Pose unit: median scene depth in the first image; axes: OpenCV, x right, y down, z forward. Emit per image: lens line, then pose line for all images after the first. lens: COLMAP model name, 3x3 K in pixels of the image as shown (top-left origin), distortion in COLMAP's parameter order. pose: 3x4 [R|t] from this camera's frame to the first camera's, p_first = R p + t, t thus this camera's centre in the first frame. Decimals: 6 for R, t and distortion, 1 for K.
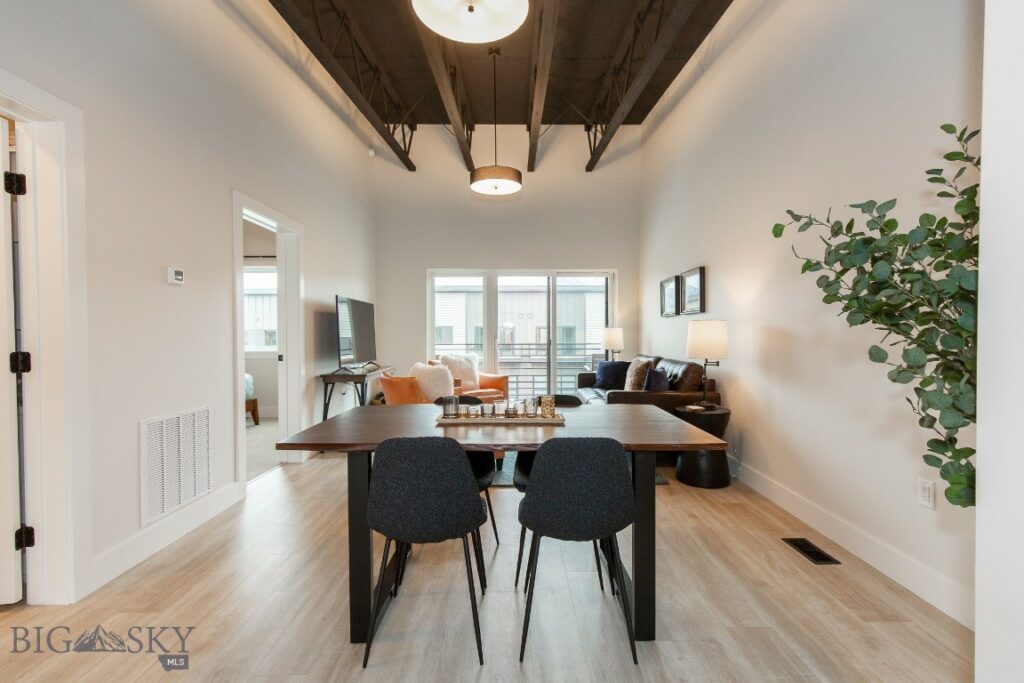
lens RADIAL K [[460.1, 0, 516.7], [0, 460.1, 341.3], [0, 0, 1]] dist [0.003674, -0.000922]
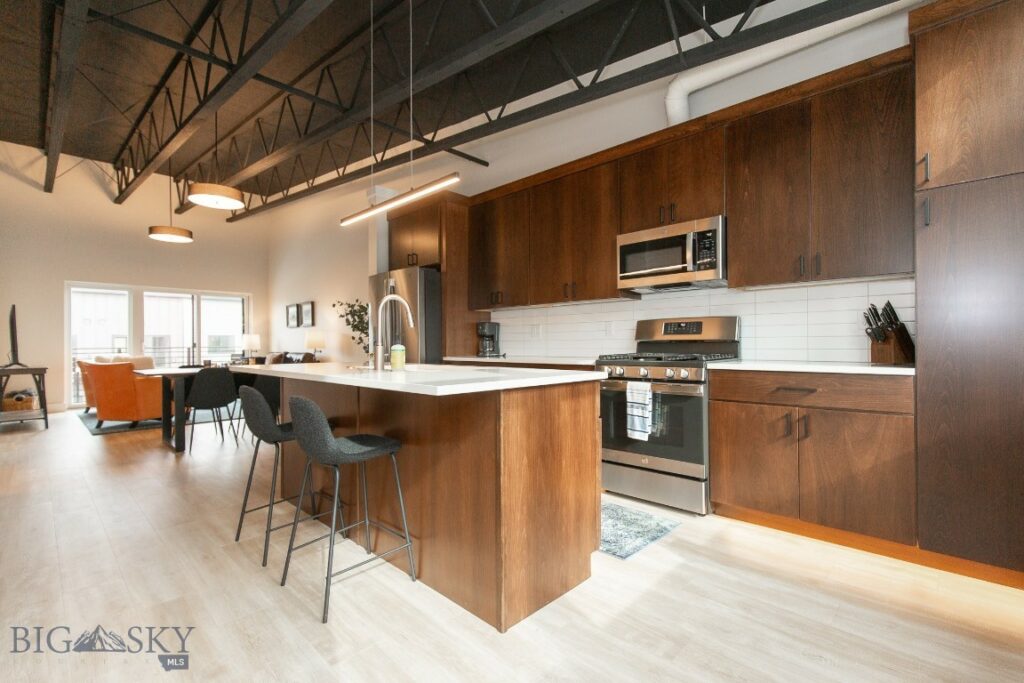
lens RADIAL K [[460.1, 0, 516.7], [0, 460.1, 341.3], [0, 0, 1]] dist [0.003674, -0.000922]
pose [[0.696225, 0.001948, 0.717821, -0.337746], [0.015751, 0.999714, -0.017990, 0.043000], [-0.717651, 0.023831, 0.695995, -0.832700]]
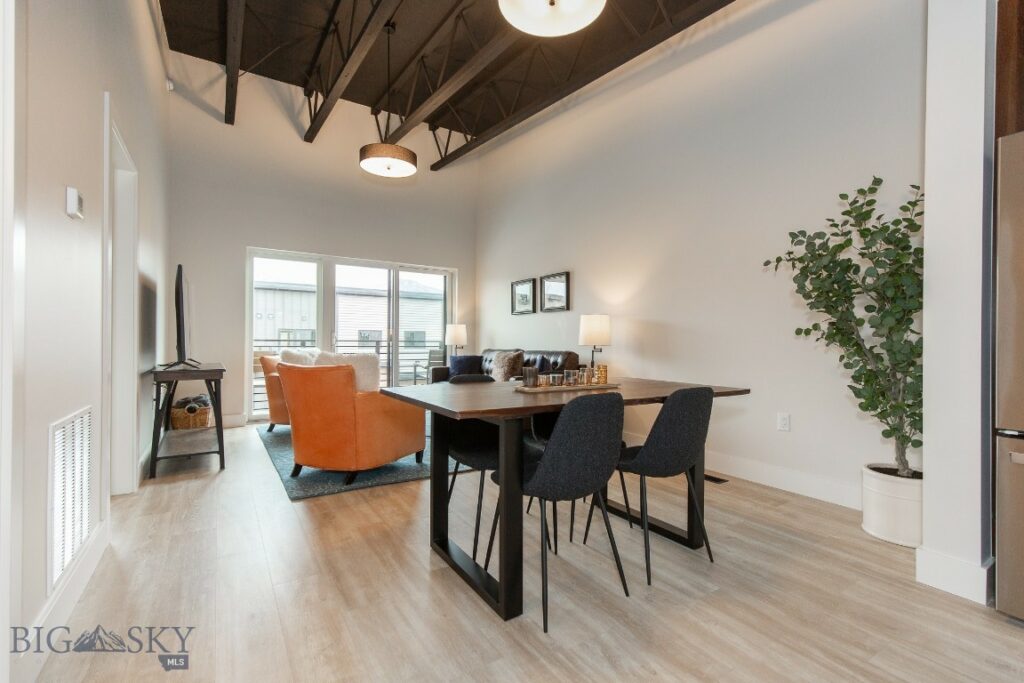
lens RADIAL K [[460.1, 0, 516.7], [0, 460.1, 341.3], [0, 0, 1]] dist [0.003674, -0.000922]
pose [[0.844510, 0.010816, 0.535431, -0.325148], [-0.002438, 0.999863, -0.016354, 0.035416], [-0.535535, 0.012506, 0.844420, 0.067804]]
